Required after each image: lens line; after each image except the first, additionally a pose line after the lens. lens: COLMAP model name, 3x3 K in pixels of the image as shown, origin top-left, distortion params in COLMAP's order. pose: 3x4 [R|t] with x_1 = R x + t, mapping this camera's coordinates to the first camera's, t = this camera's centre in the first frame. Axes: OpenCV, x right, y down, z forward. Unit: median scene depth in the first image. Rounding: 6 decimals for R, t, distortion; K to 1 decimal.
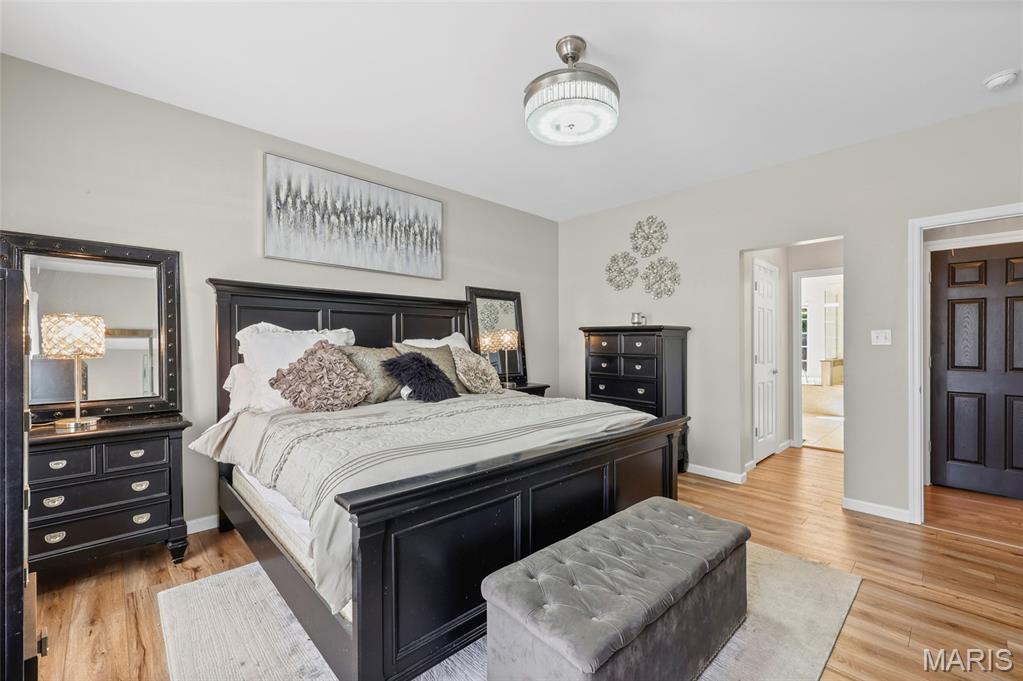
lens RADIAL K [[435.9, 0, 516.7], [0, 435.9, 340.4], [0, 0, 1]] dist [0.001264, -0.000247]
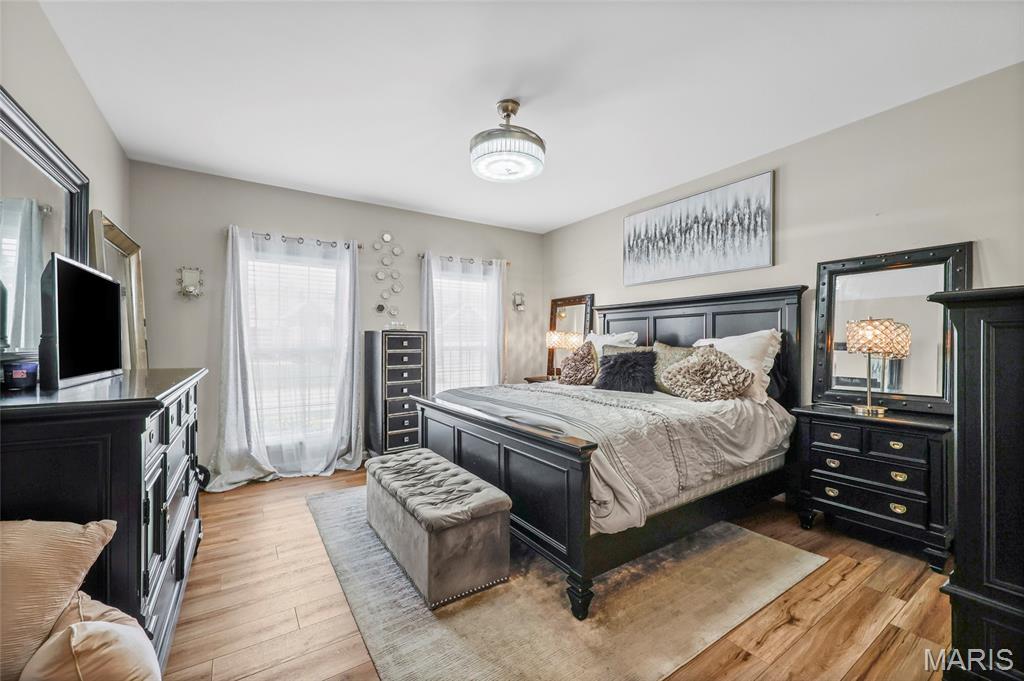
lens RADIAL K [[418.8, 0, 519.7], [0, 418.8, 344.2], [0, 0, 1]] dist [-0.001090, -0.000314]
pose [[-0.187979, 0.003673, -0.982166, 0.789785], [0.006466, 0.999976, 0.002502, 0.008747], [0.982152, -0.005880, -0.187998, 0.756865]]
